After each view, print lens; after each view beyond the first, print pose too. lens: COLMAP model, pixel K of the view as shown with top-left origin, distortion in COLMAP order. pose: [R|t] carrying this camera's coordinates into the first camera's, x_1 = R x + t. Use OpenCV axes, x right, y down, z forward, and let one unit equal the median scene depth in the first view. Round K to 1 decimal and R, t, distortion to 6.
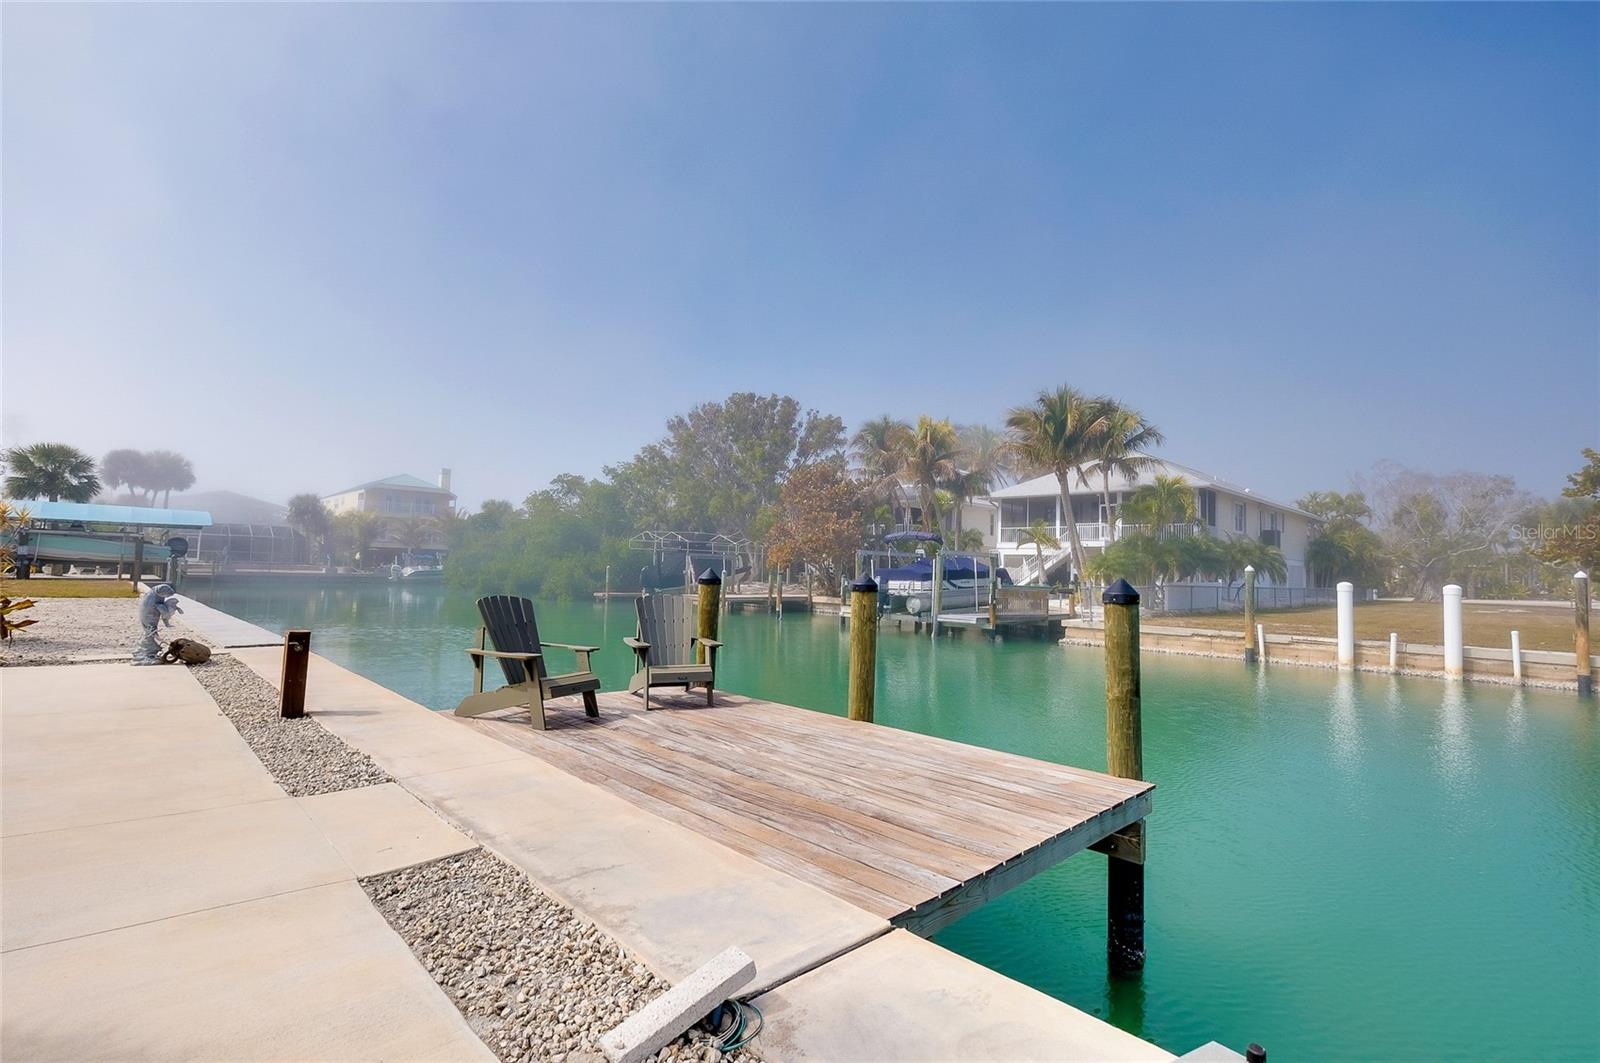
lens RADIAL K [[737.4, 0, 796.8], [0, 737.4, 527.7], [0, 0, 1]] dist [-0.004064, 0.001804]
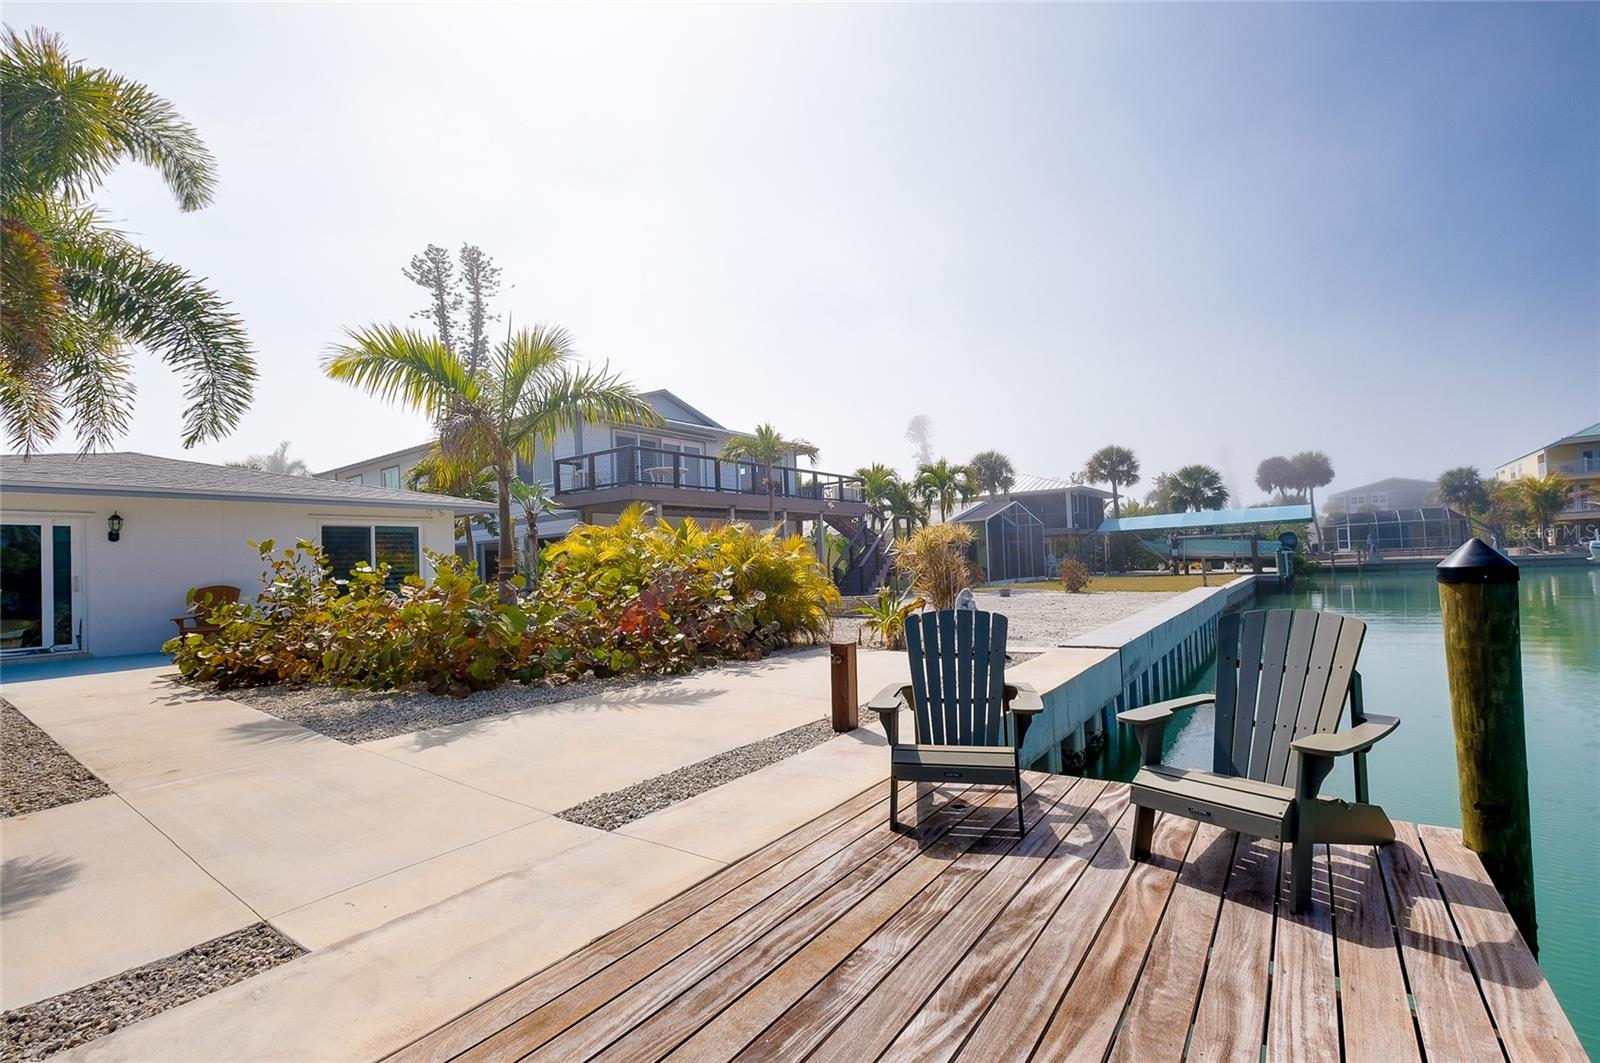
lens RADIAL K [[704.3, 0, 795.3], [0, 704.3, 546.6], [0, 0, 1]] dist [0.003192, -0.001182]
pose [[0.178443, -0.065612, -0.981760, 0.033603], [0.105668, 0.993282, -0.047176, 0.007064], [0.978260, -0.095322, 0.184177, 0.109296]]
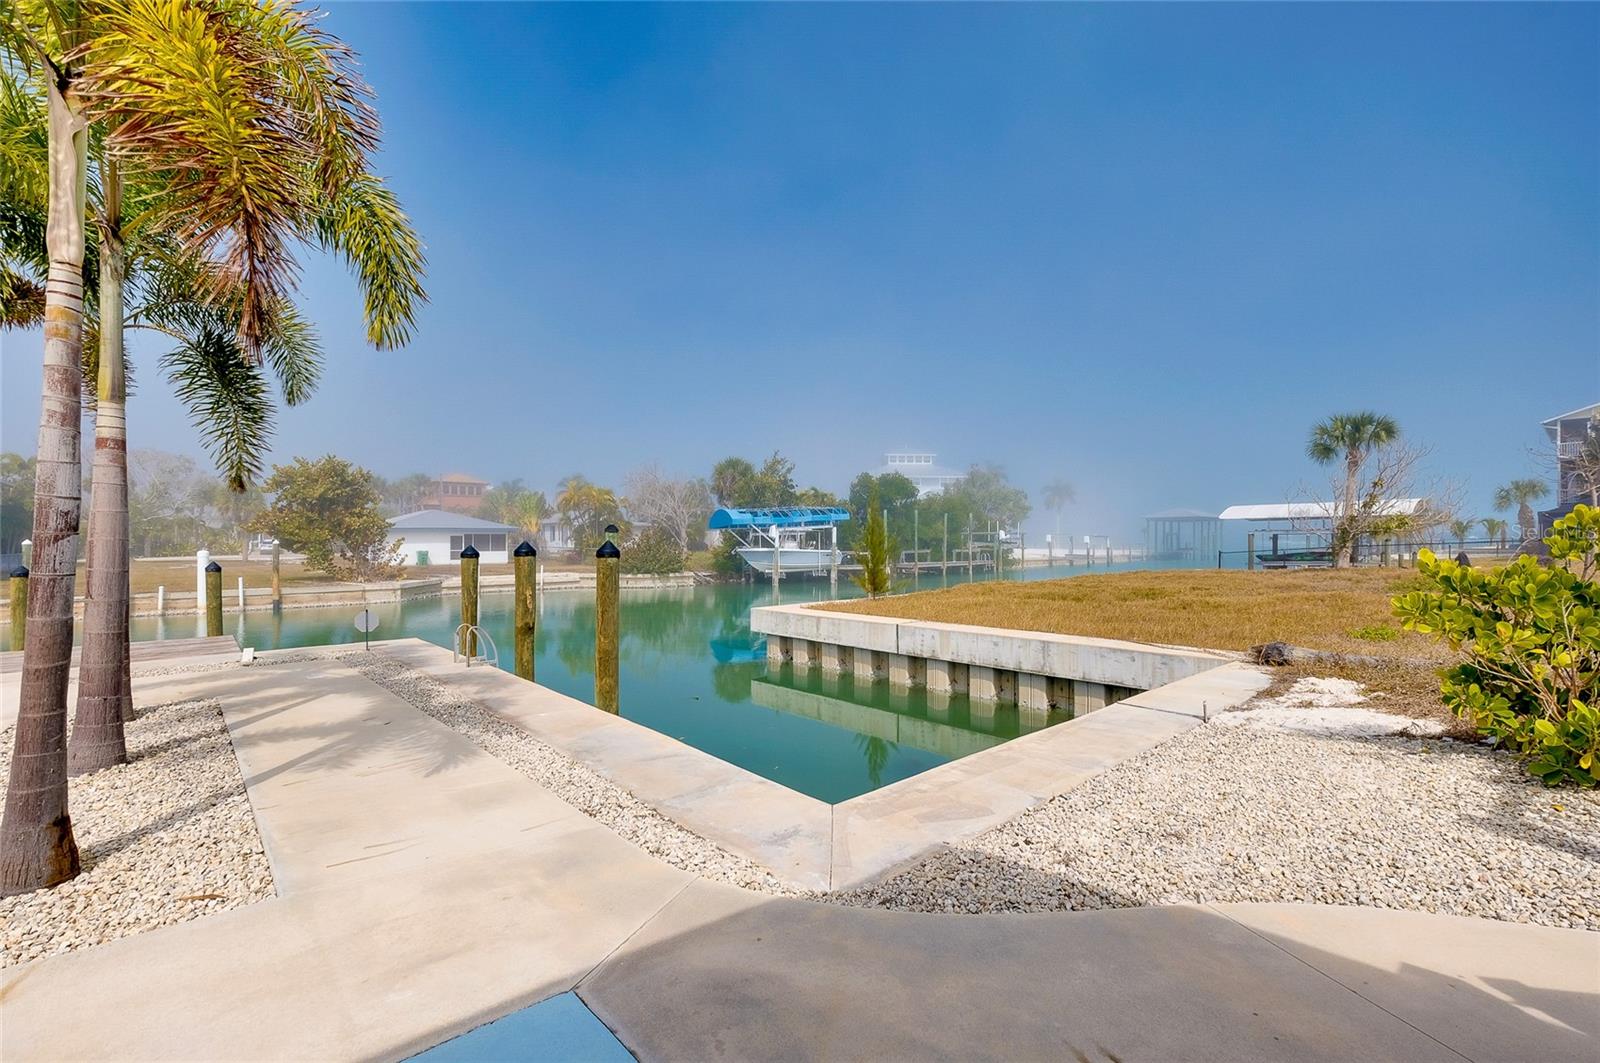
lens RADIAL K [[757.9, 0, 808.4], [0, 757.9, 534.8], [0, 0, 1]] dist [-0.010044, 0.000945]
pose [[0.074200, -0.019862, 0.997046, -0.264452], [-0.048813, 0.998531, 0.023525, -0.024023], [-0.996048, -0.050415, 0.073122, -0.162356]]
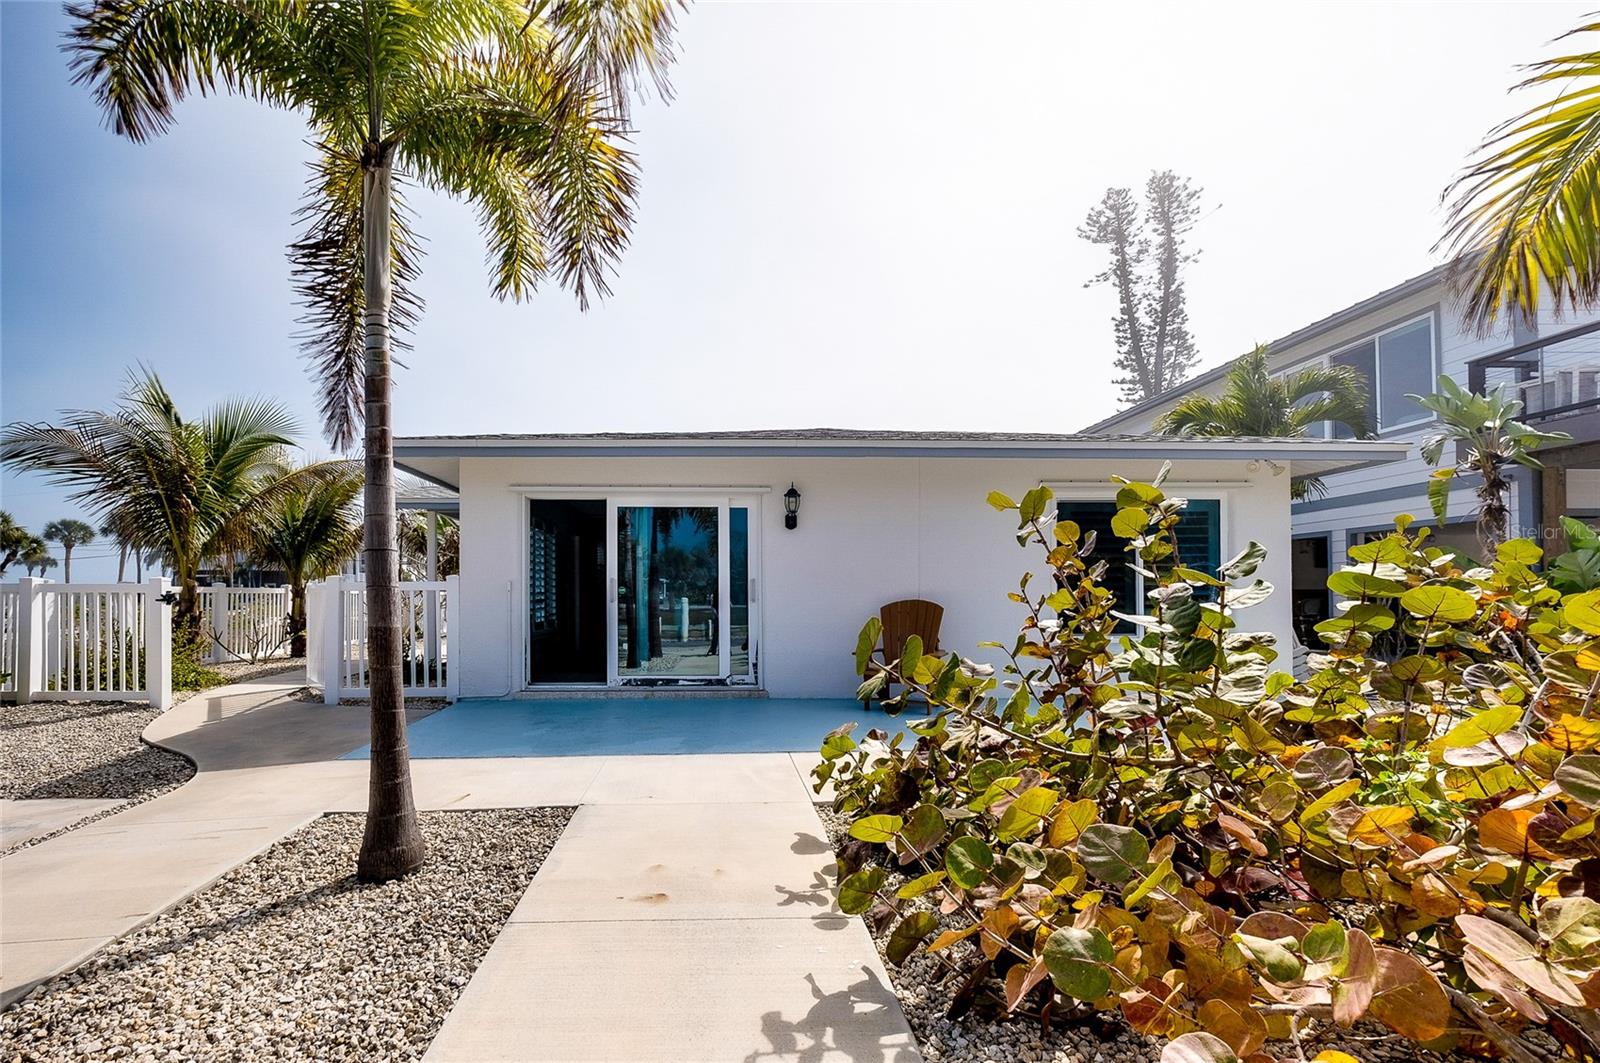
lens RADIAL K [[757.9, 0, 725.7], [0, 757.9, 592.9], [0, 0, 1]] dist [-0.010044, 0.000945]
pose [[-0.666742, -0.034639, -0.744483, -0.123983], [0.026428, 0.997192, -0.070065, -0.005711], [0.744820, -0.066391, -0.663955, 0.019273]]
